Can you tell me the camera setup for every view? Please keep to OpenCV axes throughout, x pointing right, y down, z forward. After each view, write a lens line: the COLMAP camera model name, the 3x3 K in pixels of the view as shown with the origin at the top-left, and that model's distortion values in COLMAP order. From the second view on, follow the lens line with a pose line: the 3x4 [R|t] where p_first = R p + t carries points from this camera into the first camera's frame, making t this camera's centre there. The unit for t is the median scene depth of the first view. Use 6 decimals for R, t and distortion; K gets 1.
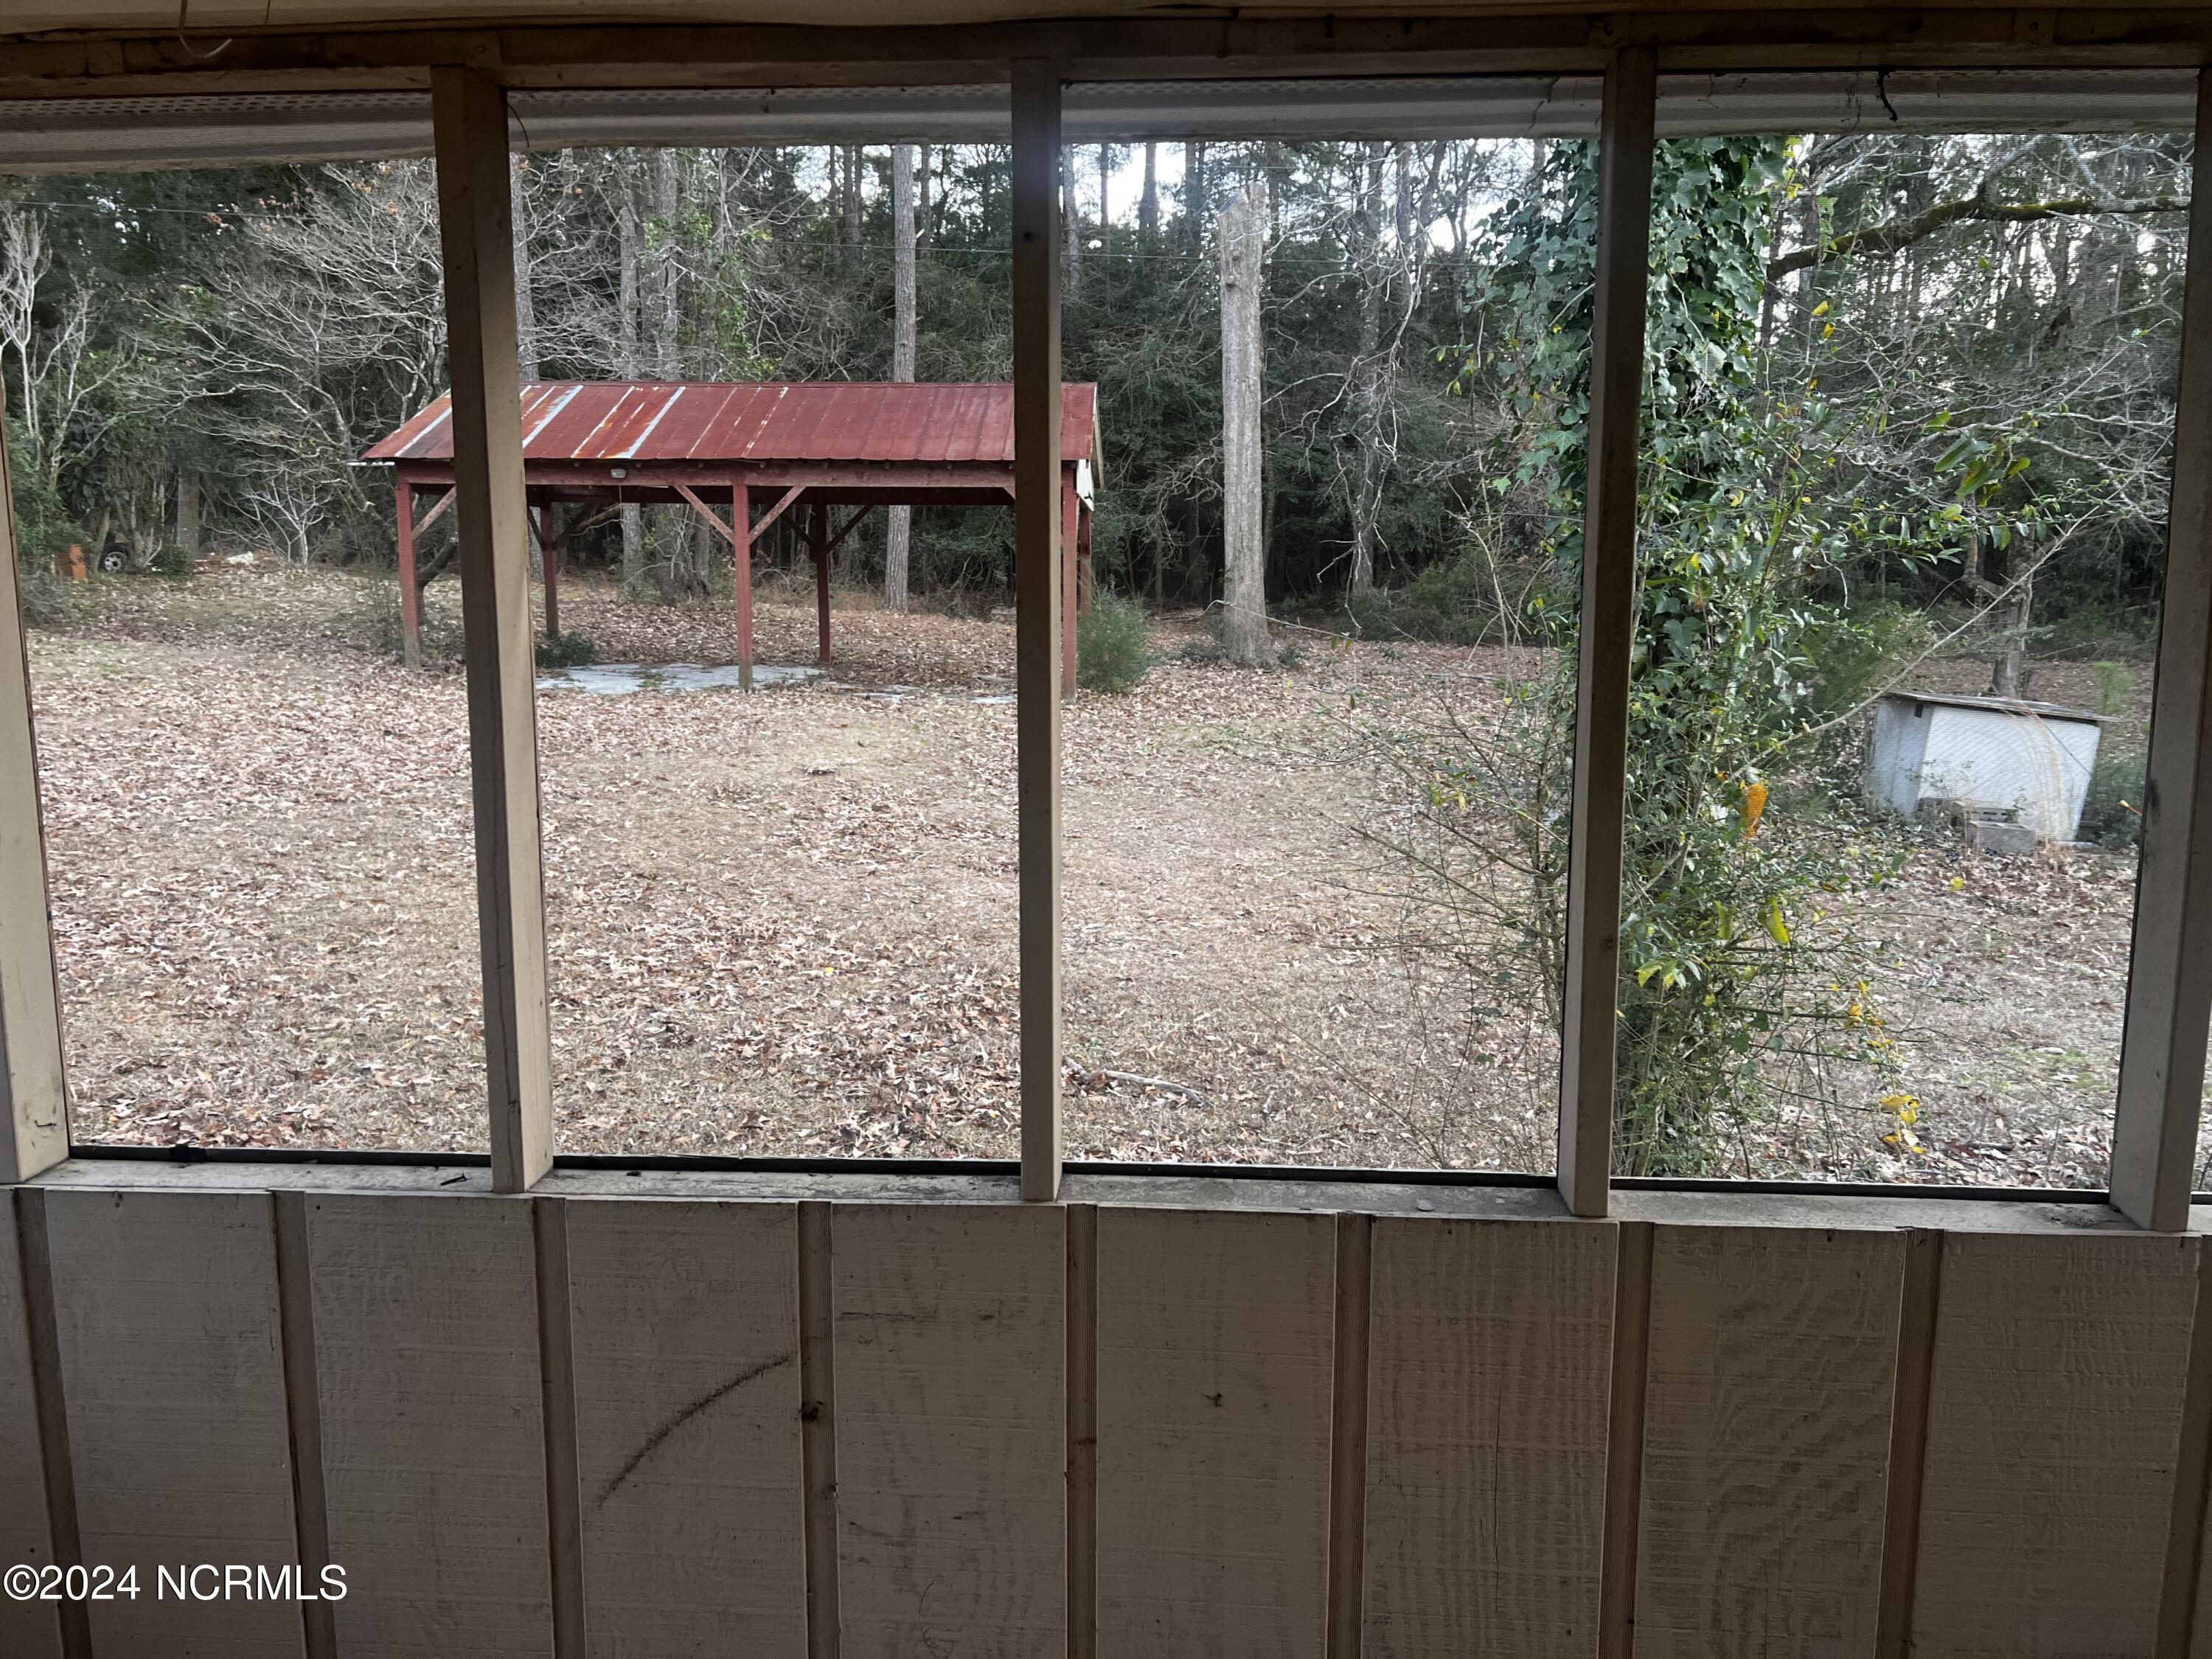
lens RADIAL K [[1660.5, 0, 1101.2], [0, 1660.5, 833.1], [0, 0, 1]] dist [0.025239, 0.002097]
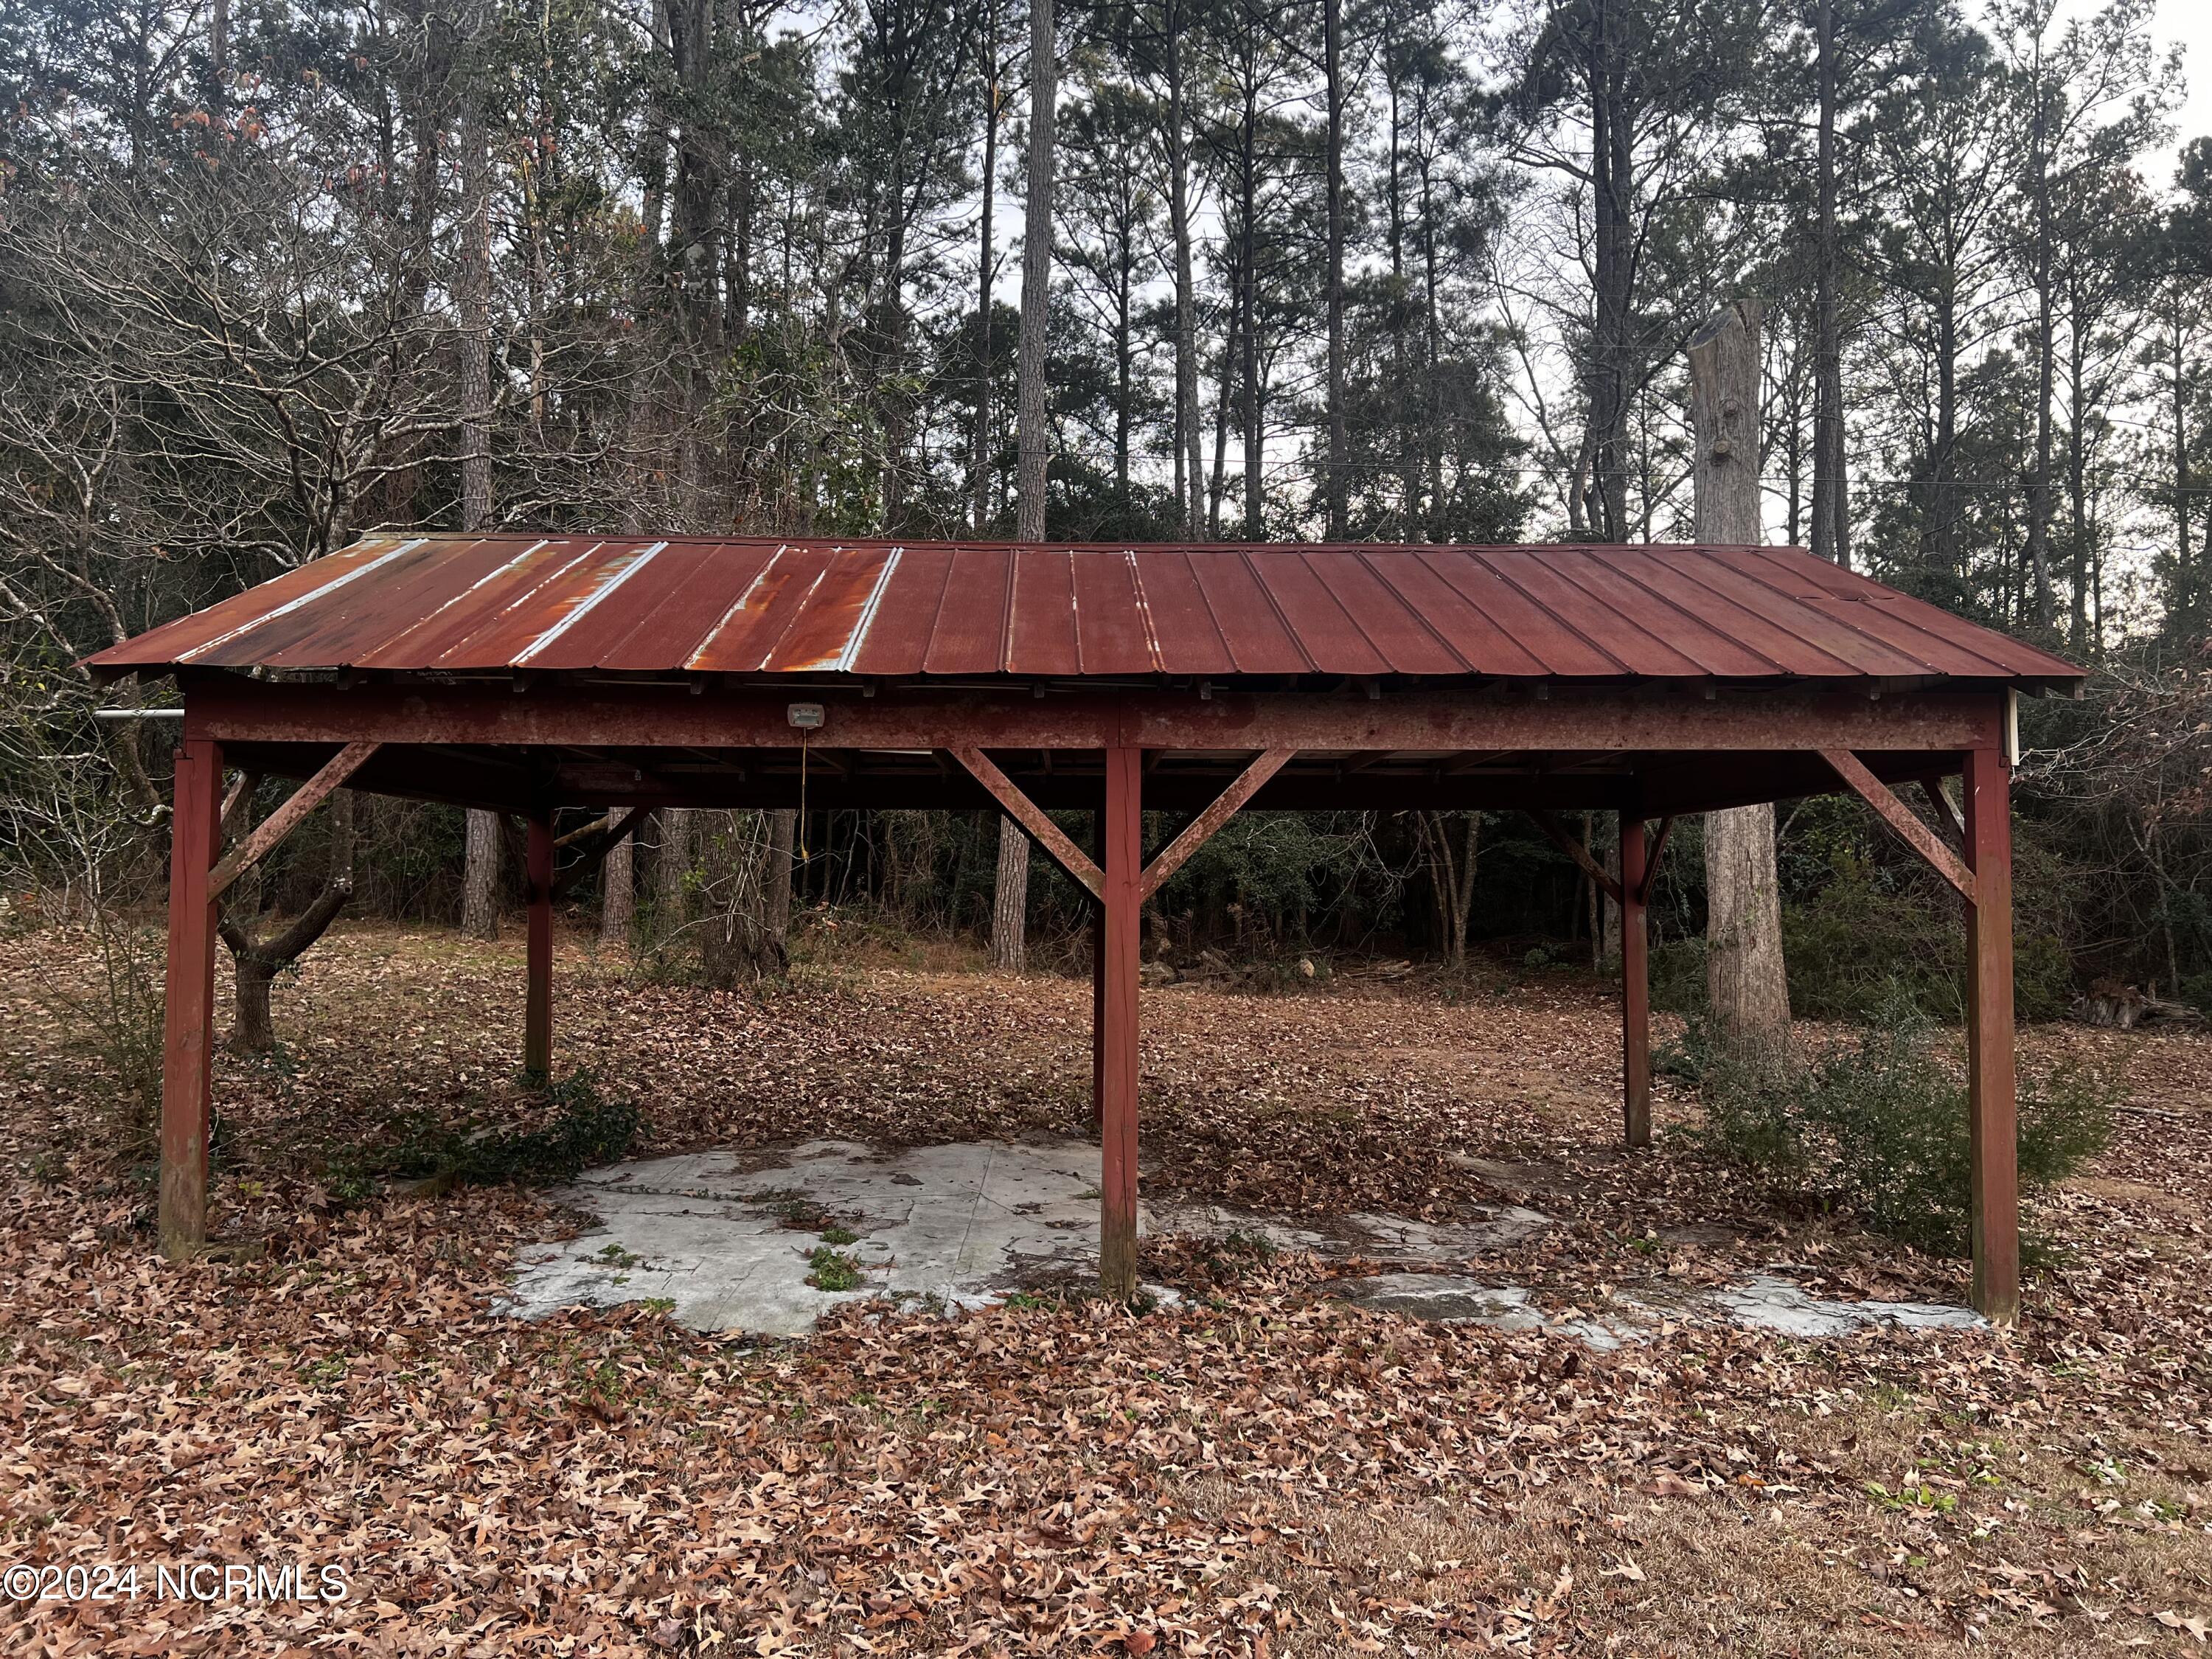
lens RADIAL K [[1660.5, 0, 1113.2], [0, 1660.5, 827.7], [0, 0, 1]] dist [0.025239, 0.002097]
pose [[0.998034, 0.001127, 0.062664, -0.242758], [0.011028, 0.981082, -0.193278, -0.118772], [-0.061696, 0.193589, 0.979141, 0.635347]]
